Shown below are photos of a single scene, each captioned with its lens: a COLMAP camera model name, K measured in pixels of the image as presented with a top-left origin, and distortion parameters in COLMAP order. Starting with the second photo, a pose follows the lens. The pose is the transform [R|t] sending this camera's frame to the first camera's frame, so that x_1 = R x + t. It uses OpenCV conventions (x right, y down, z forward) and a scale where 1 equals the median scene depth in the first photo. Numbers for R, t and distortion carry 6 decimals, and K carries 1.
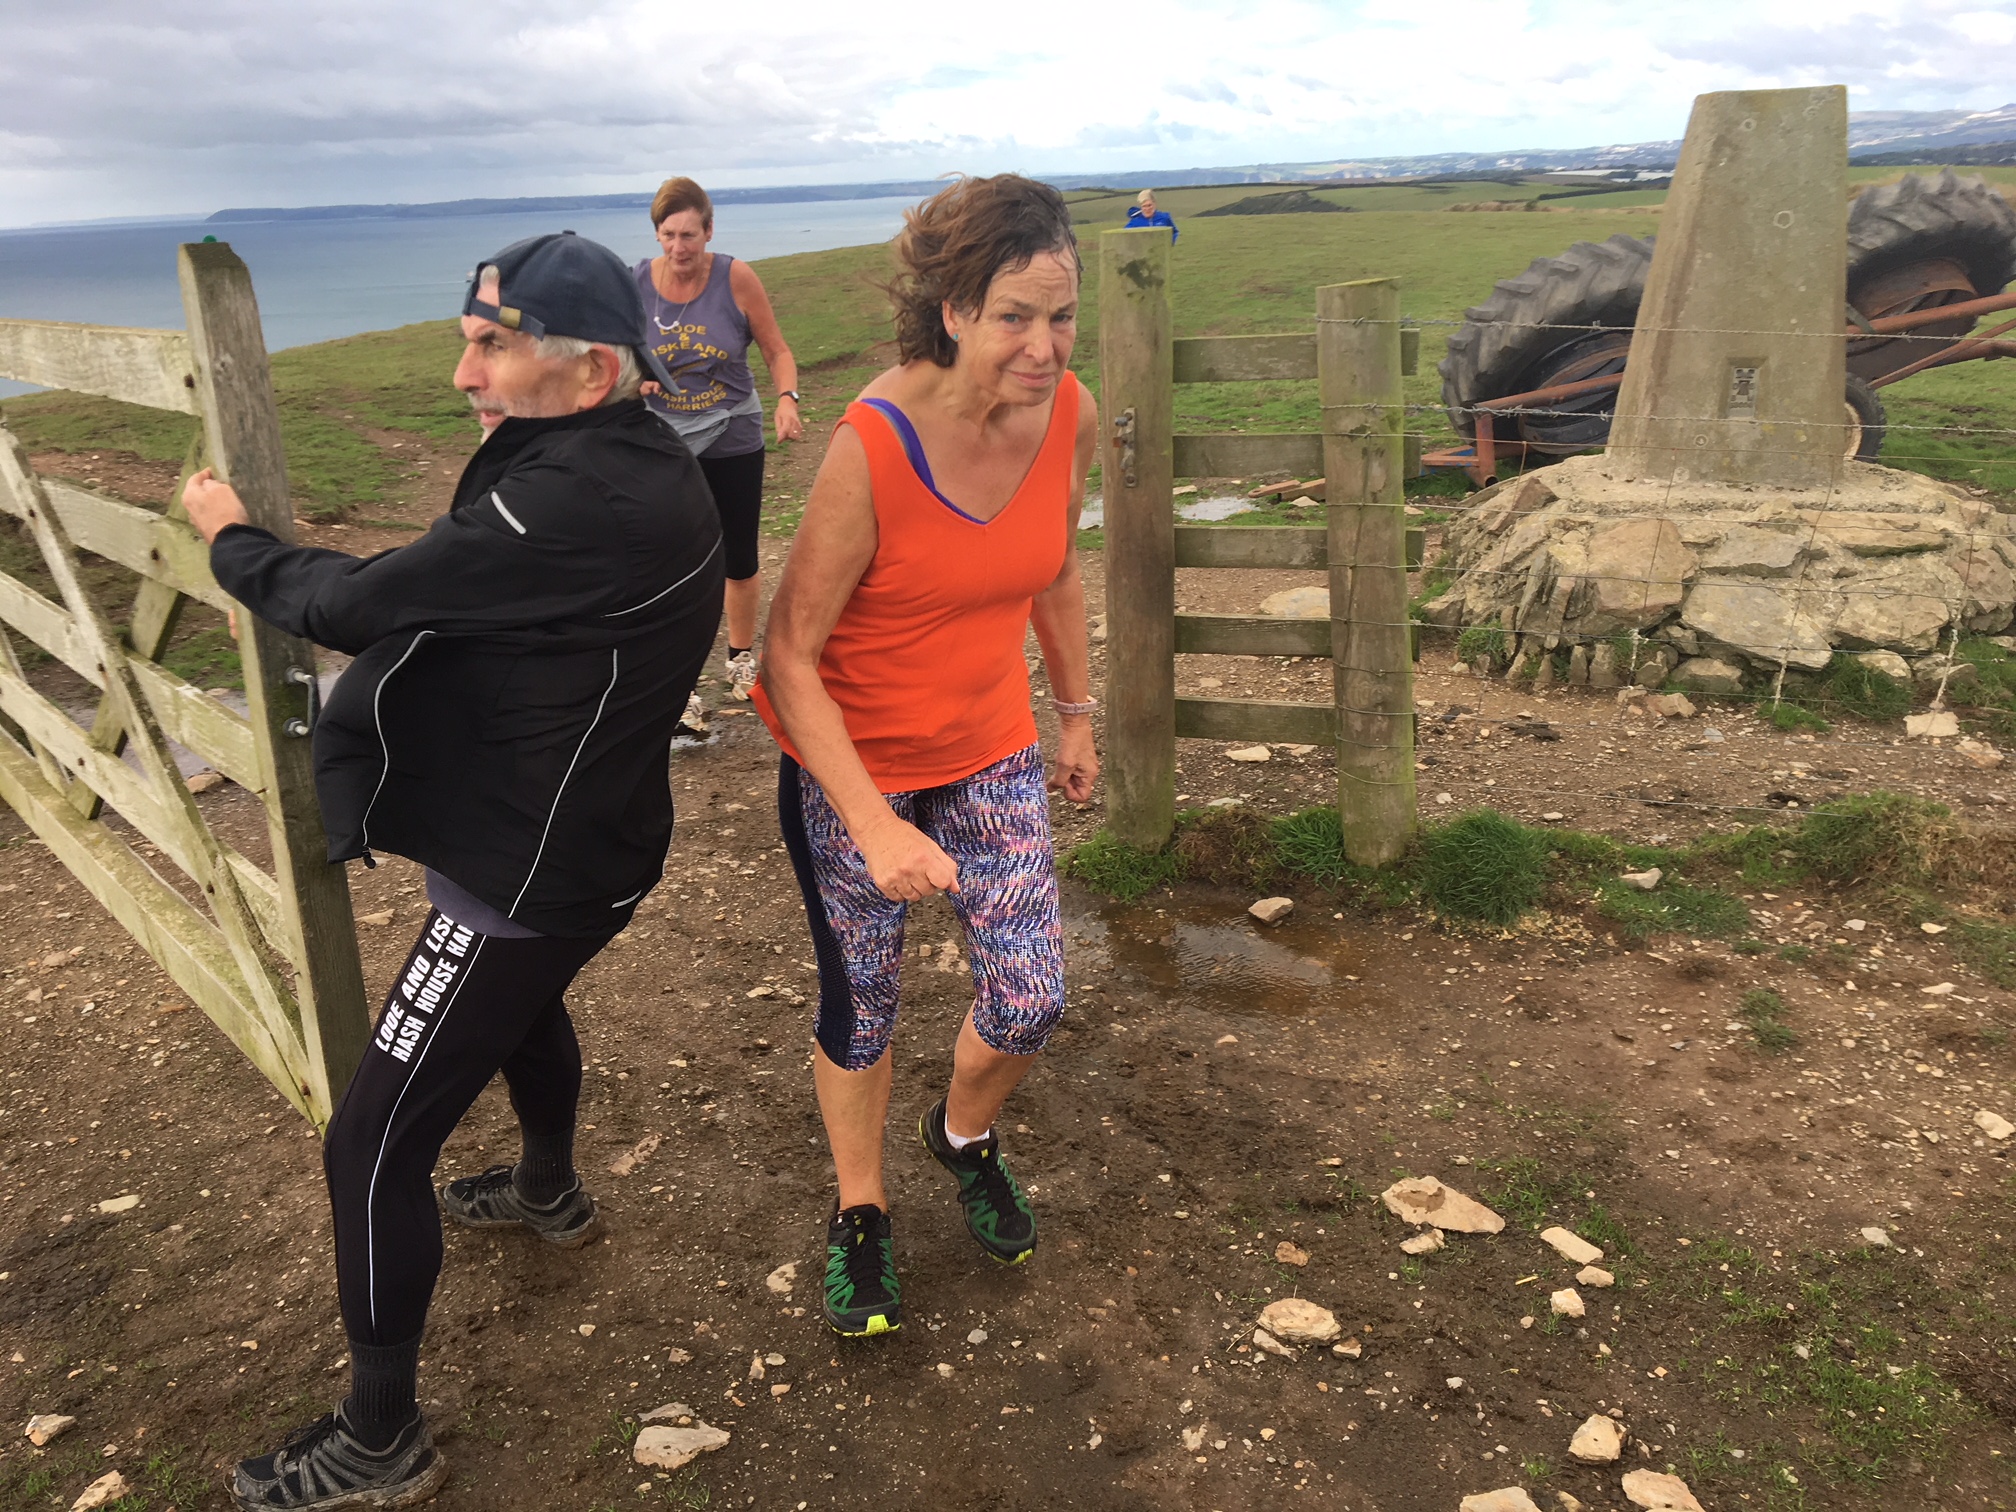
lens RADIAL K [[1321.1, 0, 1007.8], [0, 1321.1, 513.7], [0, 0, 1]] dist [0.061022, -0.020947]
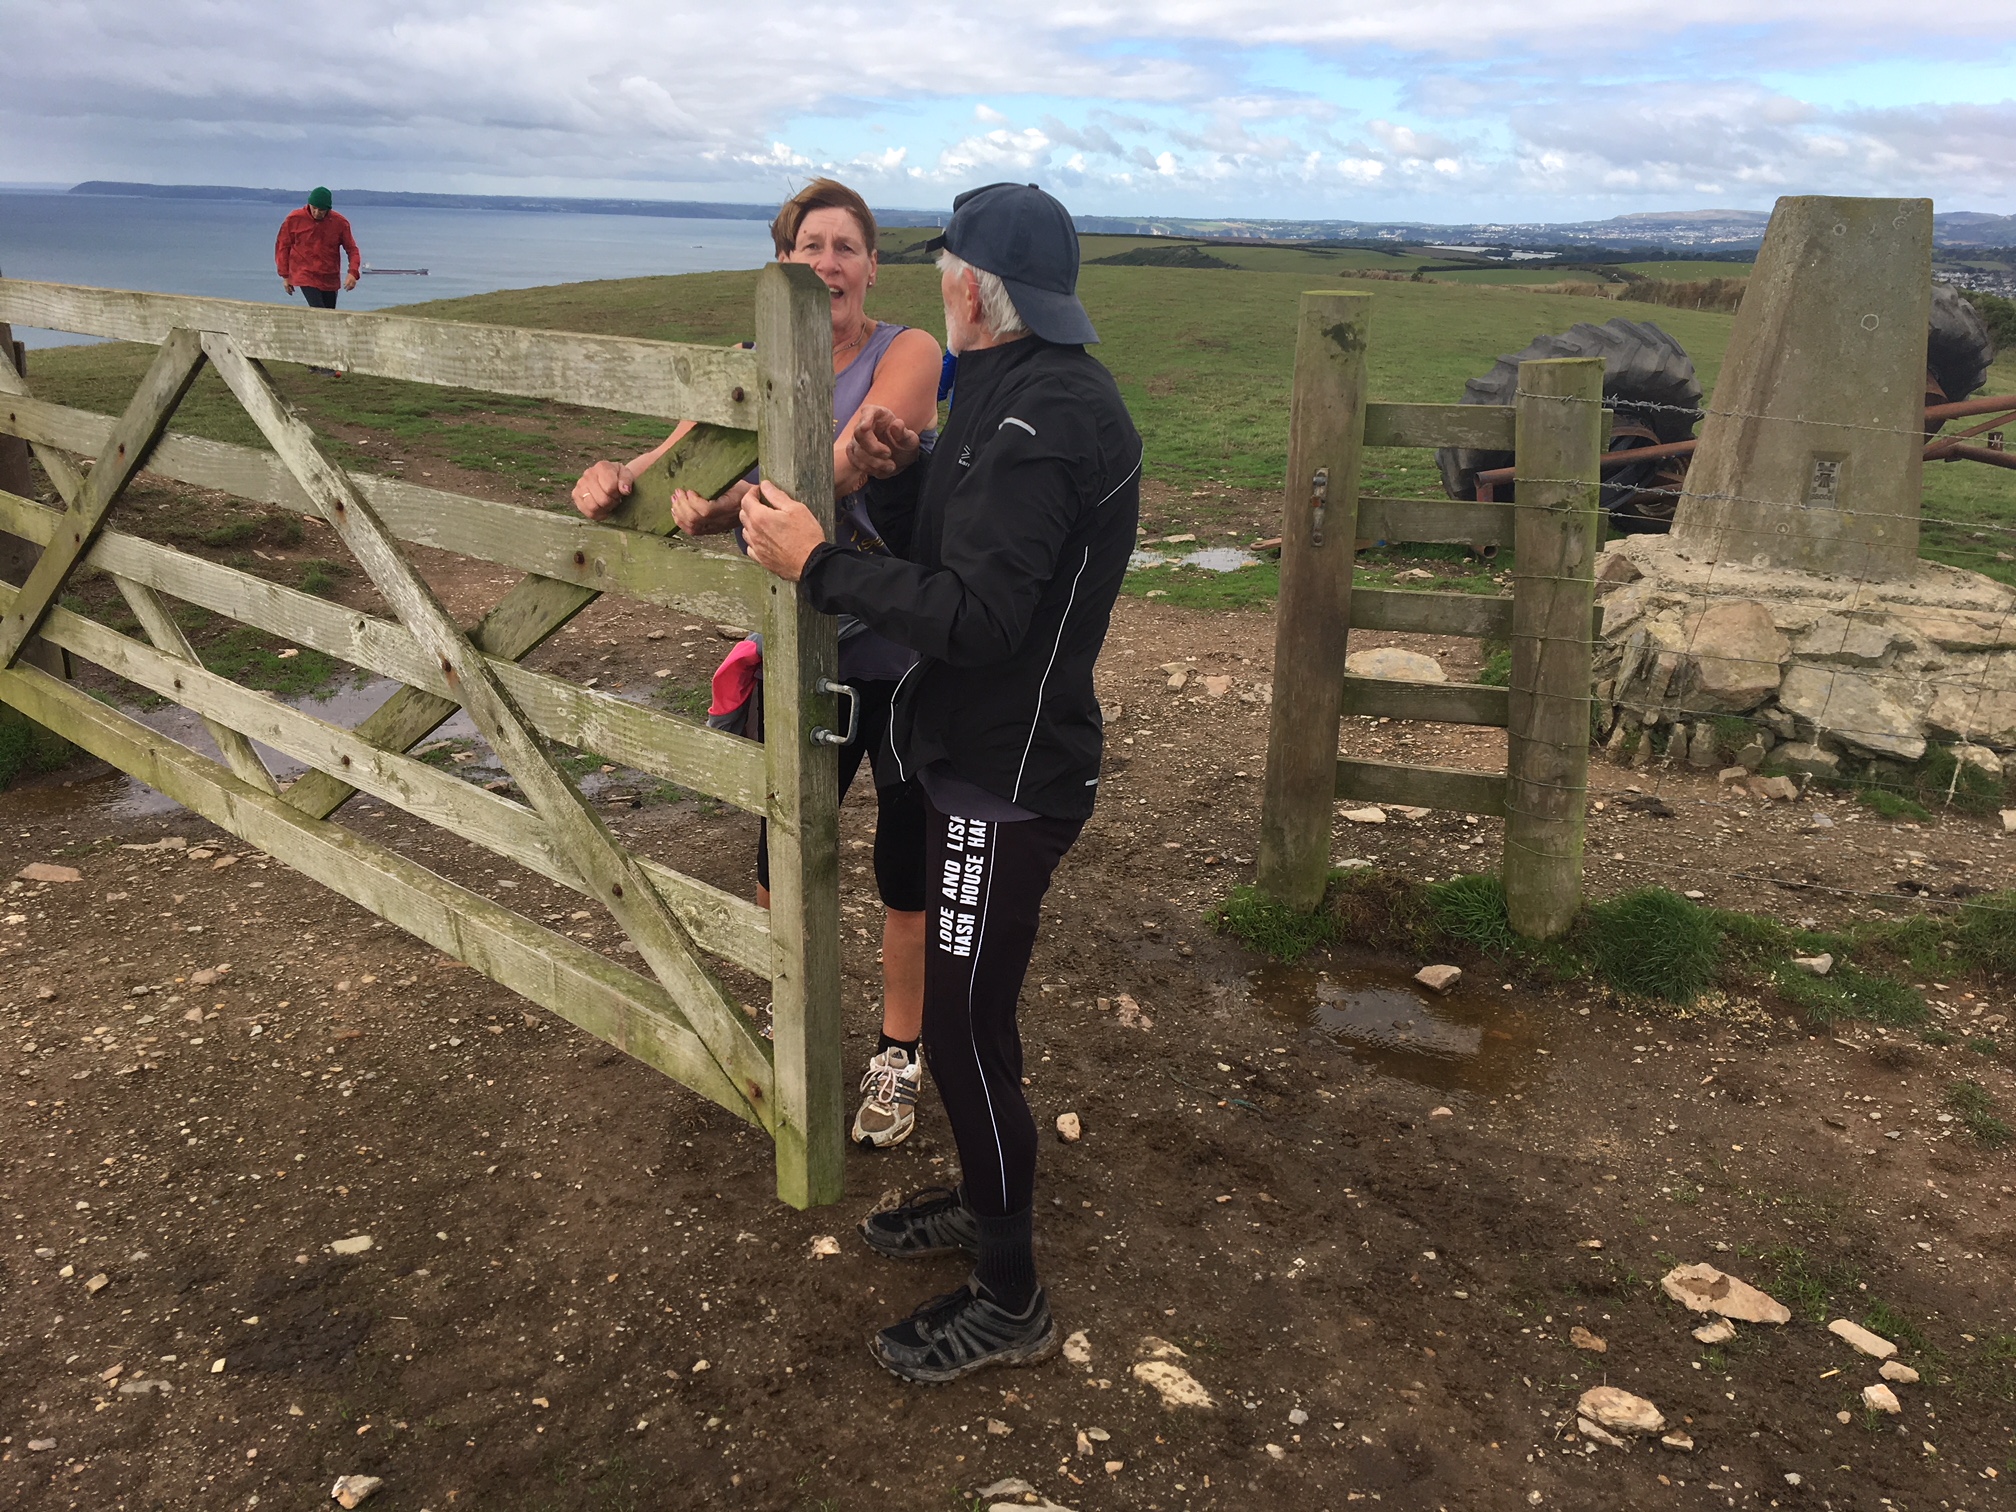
lens RADIAL K [[1321.1, 0, 1007.8], [0, 1321.1, 513.7], [0, 0, 1]] dist [0.061022, -0.020947]
pose [[0.996104, 0.061117, 0.063568, -0.243278], [-0.059484, 0.997857, -0.027268, -0.004090], [-0.065098, 0.023381, 0.997605, 0.011044]]
